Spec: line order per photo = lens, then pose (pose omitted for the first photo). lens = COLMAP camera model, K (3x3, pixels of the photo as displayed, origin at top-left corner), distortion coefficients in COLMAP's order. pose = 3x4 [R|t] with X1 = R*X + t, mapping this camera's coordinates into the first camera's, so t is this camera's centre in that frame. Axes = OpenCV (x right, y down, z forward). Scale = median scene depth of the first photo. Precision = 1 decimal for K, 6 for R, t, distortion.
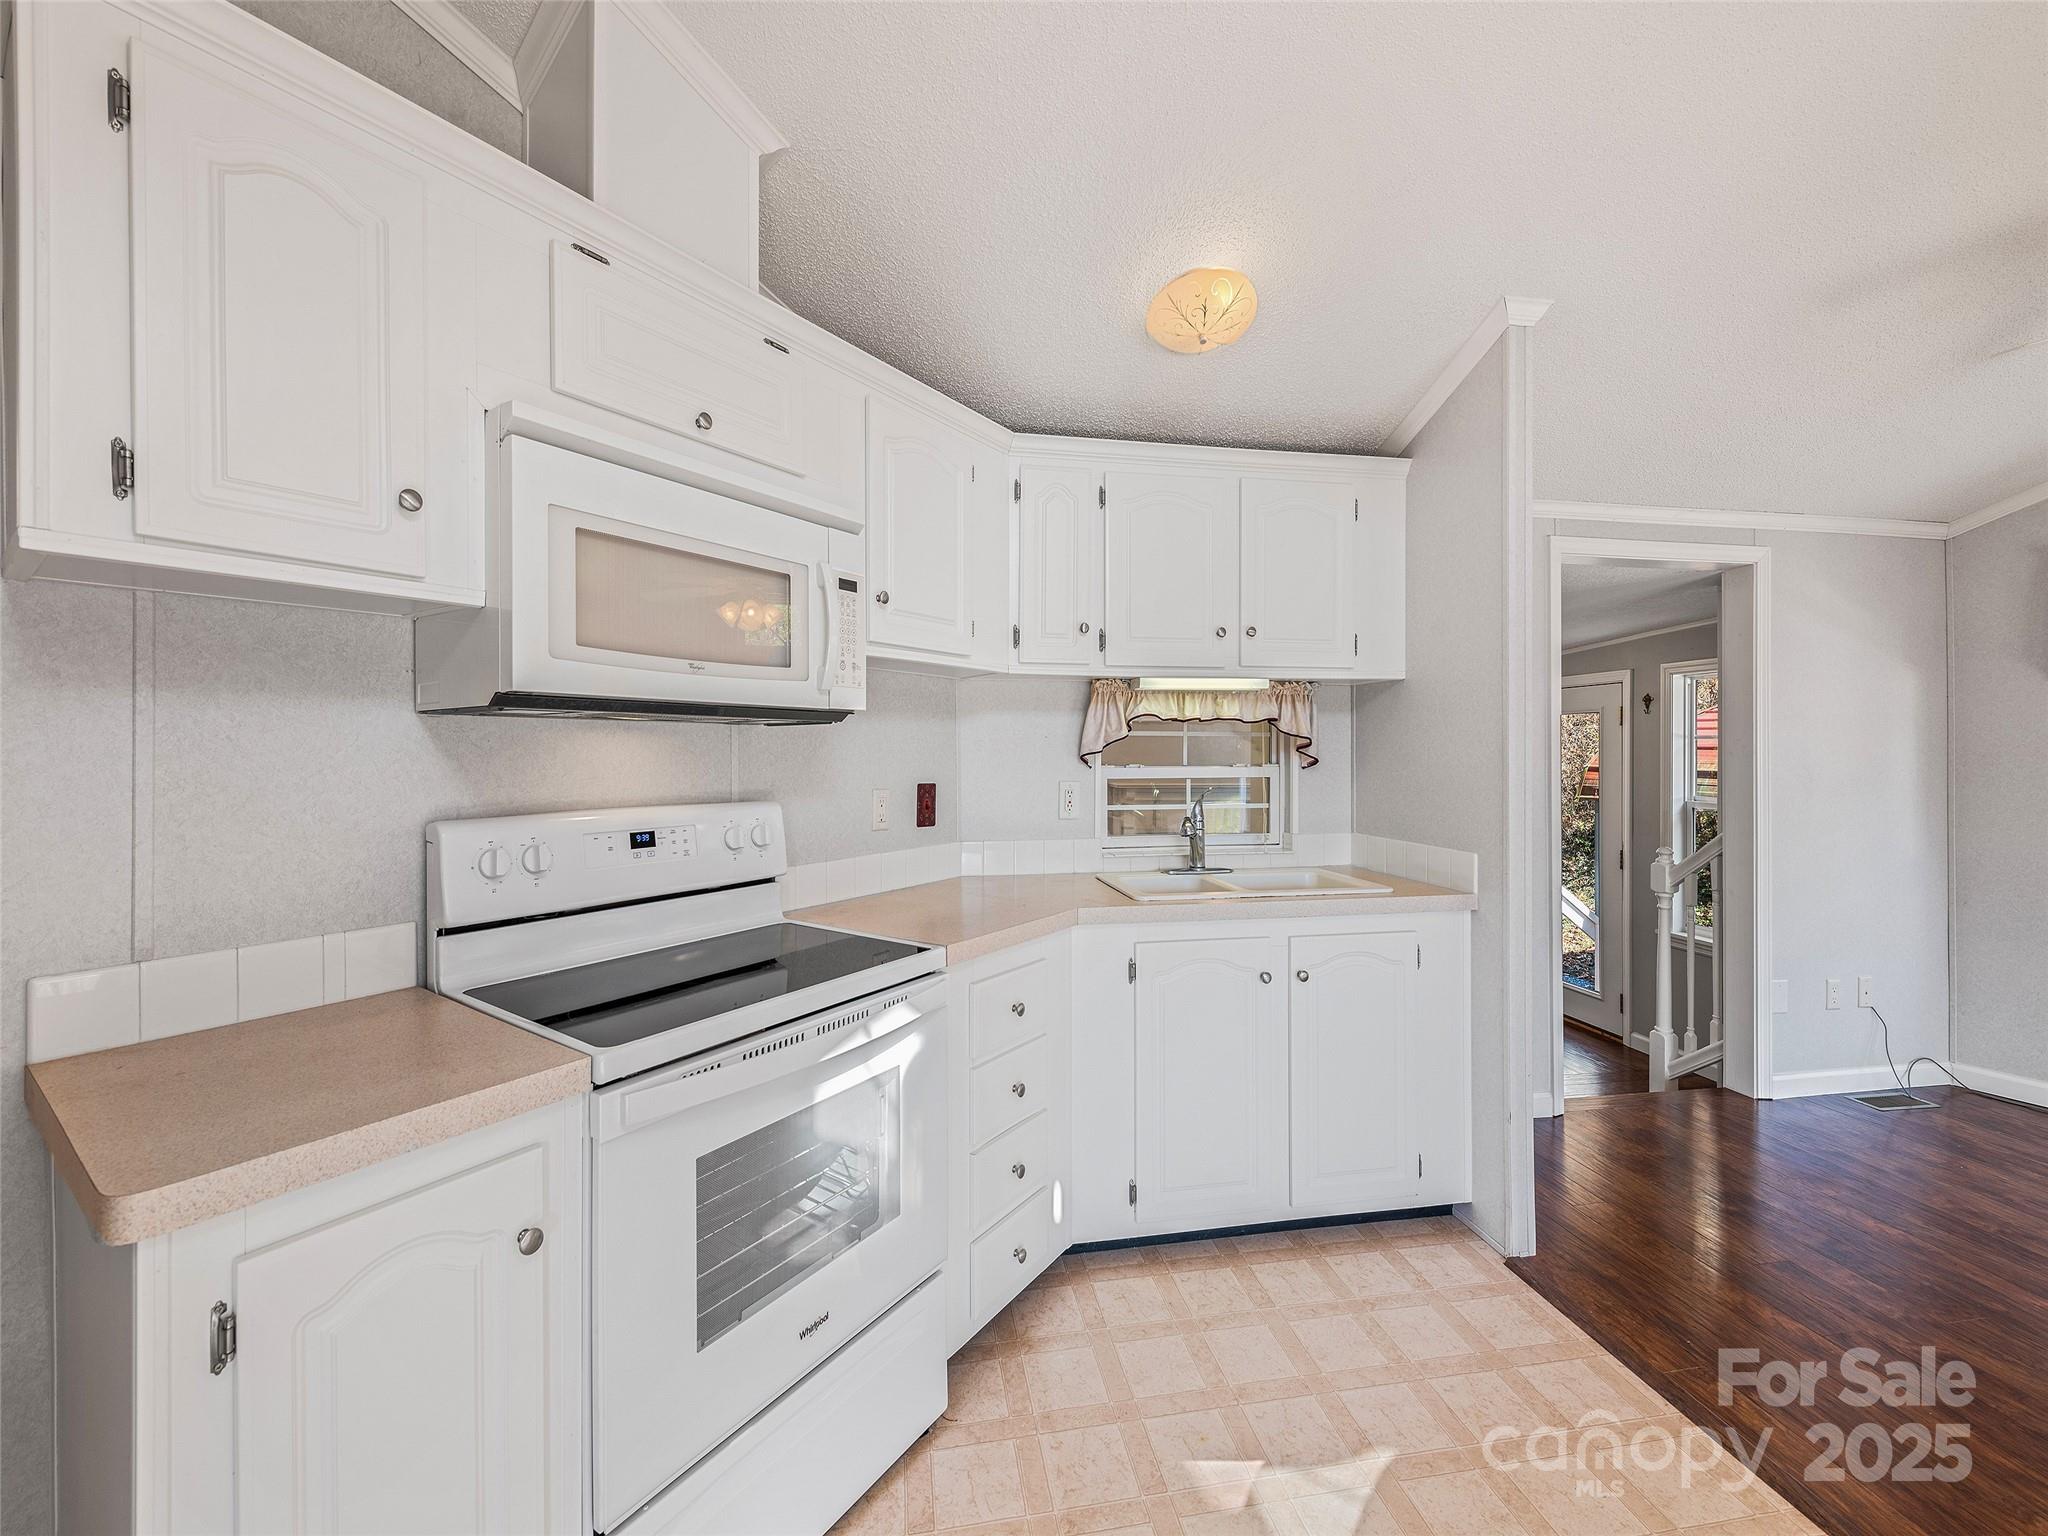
lens RADIAL K [[803.7, 0, 1023.2], [0, 803.7, 753.0], [0, 0, 1]] dist [0.000377, -0.000624]
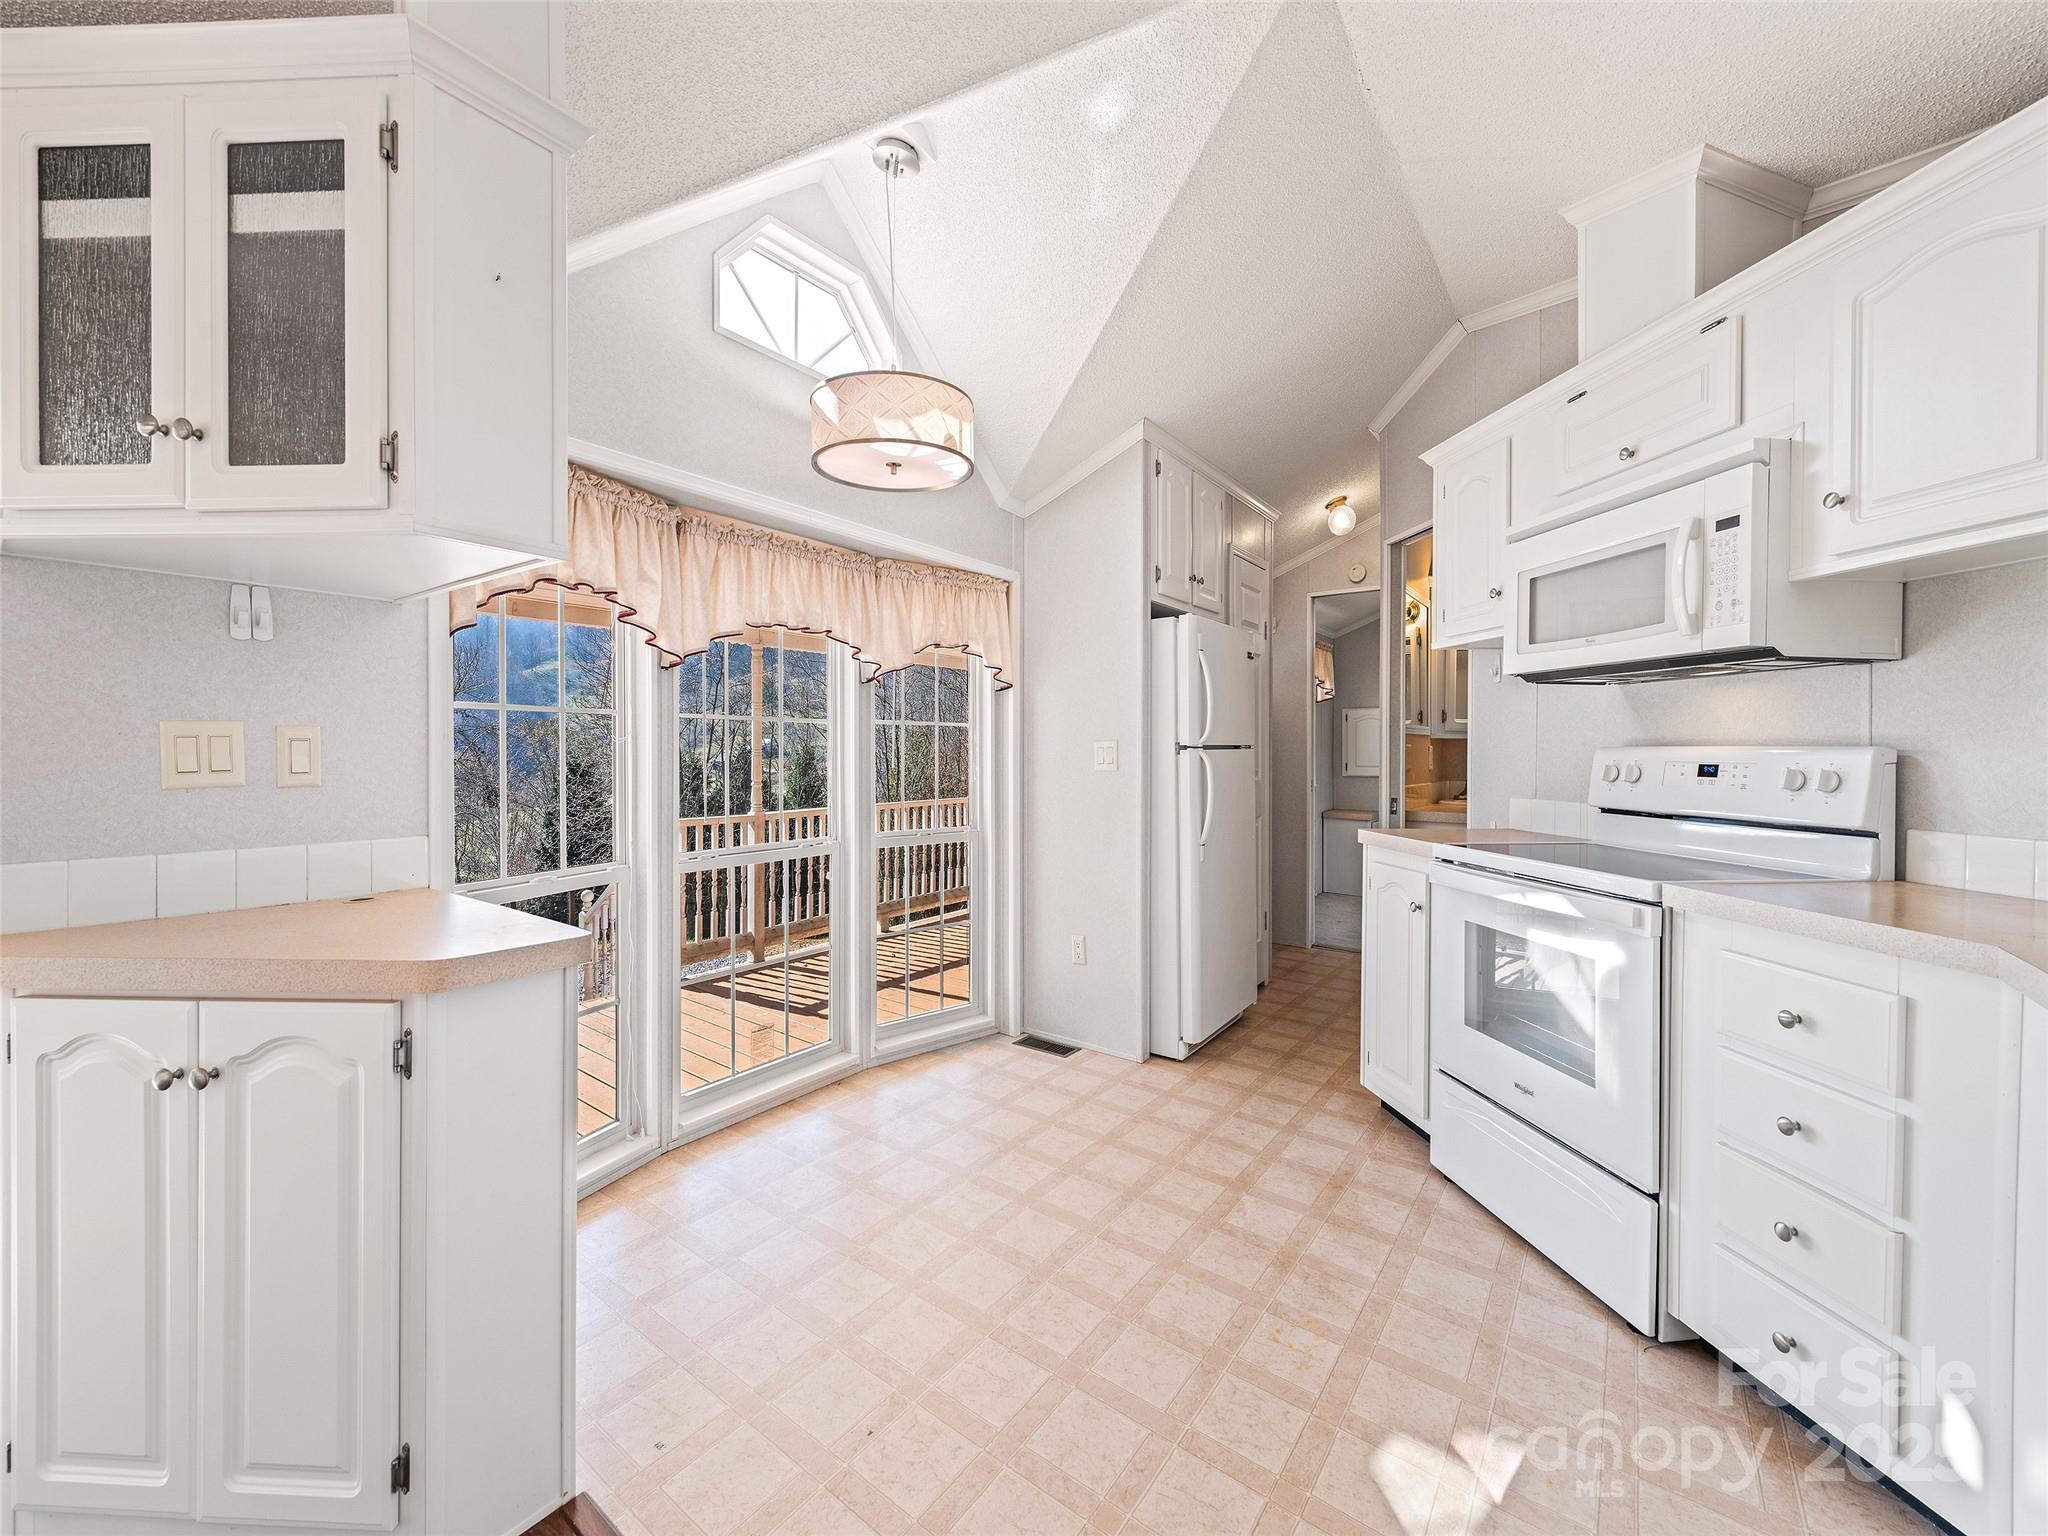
lens RADIAL K [[802.3, 0, 1019.9], [0, 802.3, 757.2], [0, 0, 1]] dist [0.001334, 0.000276]
pose [[-0.723306, 0.003324, -0.690519, 0.760537], [-0.008949, 0.999859, 0.014186, 0.051963], [0.690469, 0.016440, -0.723175, 0.762120]]
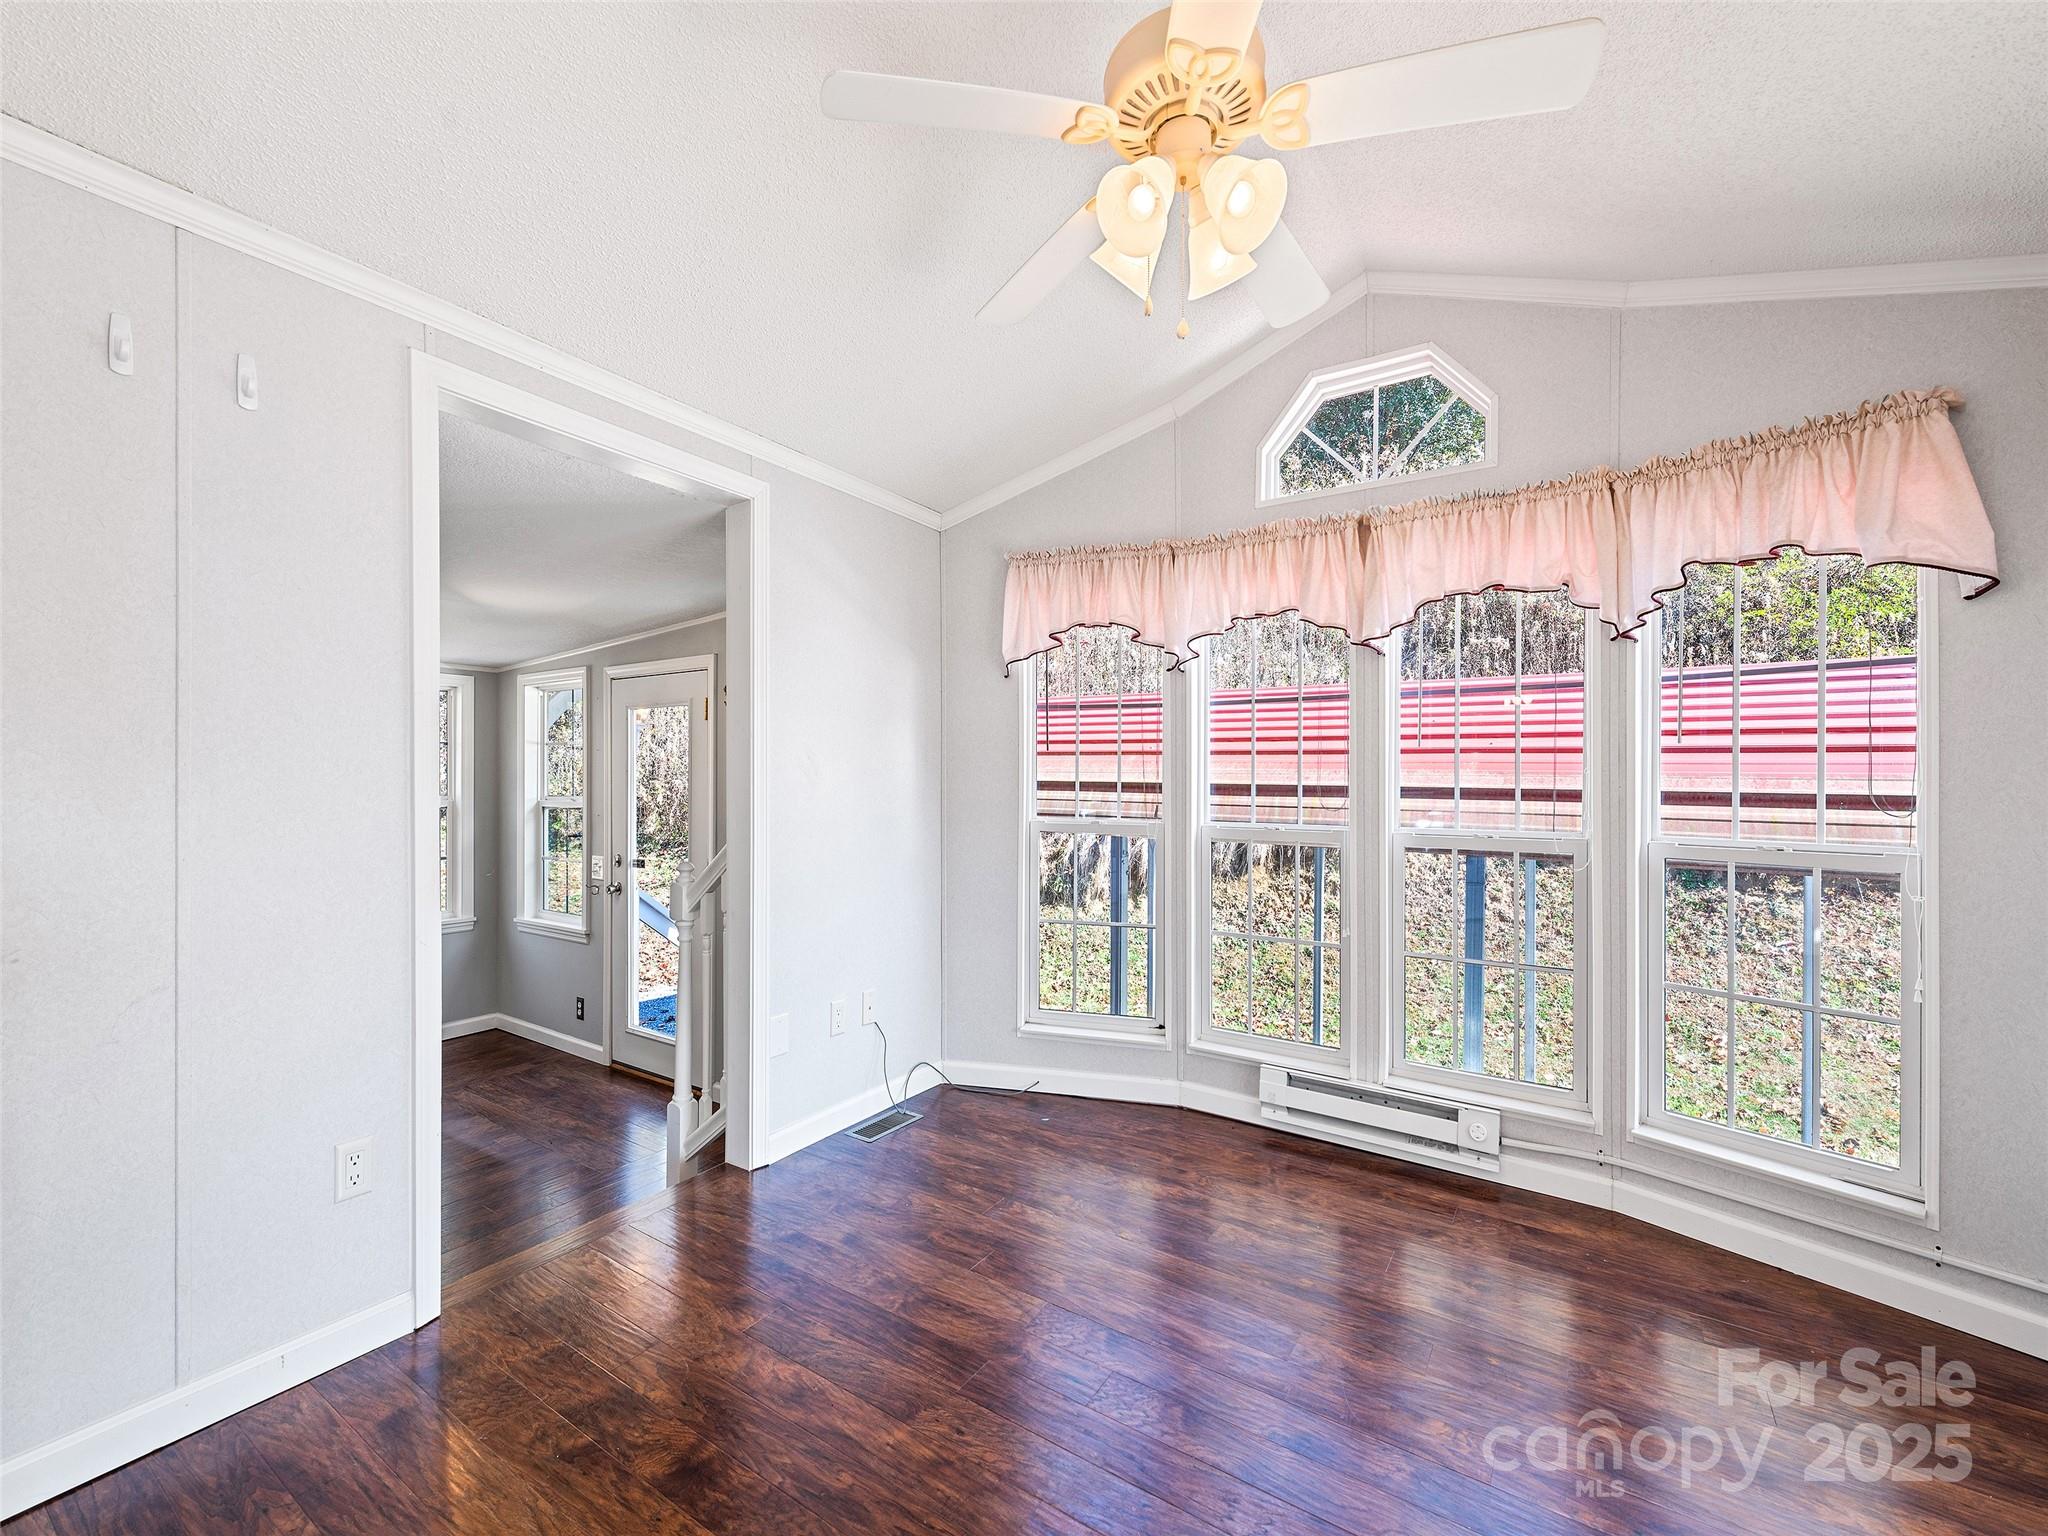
lens RADIAL K [[856.5, 0, 1019.2], [0, 856.5, 777.1], [0, 0, 1]] dist [0.000961, 0.000064]
pose [[0.672805, 0.005296, 0.739801, 0.567571], [-0.003569, 0.999986, -0.003913, 0.052724], [-0.739812, -0.000007, 0.672814, 0.285658]]
